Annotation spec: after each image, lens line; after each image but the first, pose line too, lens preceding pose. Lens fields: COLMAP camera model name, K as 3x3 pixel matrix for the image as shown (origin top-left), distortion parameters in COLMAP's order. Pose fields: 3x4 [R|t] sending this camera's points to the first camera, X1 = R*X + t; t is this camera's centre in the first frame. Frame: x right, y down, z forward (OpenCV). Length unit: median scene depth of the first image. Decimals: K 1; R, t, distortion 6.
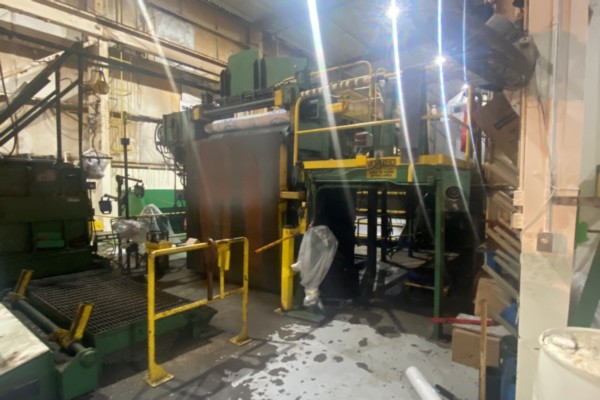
lens RADIAL K [[340.6, 0, 301.0], [0, 340.6, 198.7], [0, 0, 1]] dist [0.027956, -0.021453]
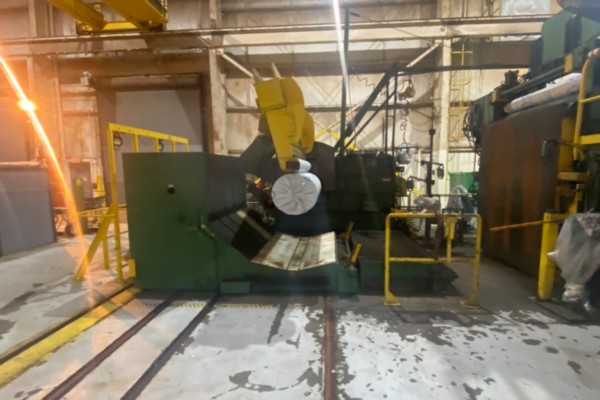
lens RADIAL K [[340.6, 0, 298.4], [0, 340.6, 204.4], [0, 0, 1]] dist [0.027956, -0.021453]
pose [[0.535160, 0.072081, -0.841670, 0.372217], [-0.019736, 0.997148, 0.072847, 0.011585], [0.844520, -0.022374, 0.535056, -0.057968]]
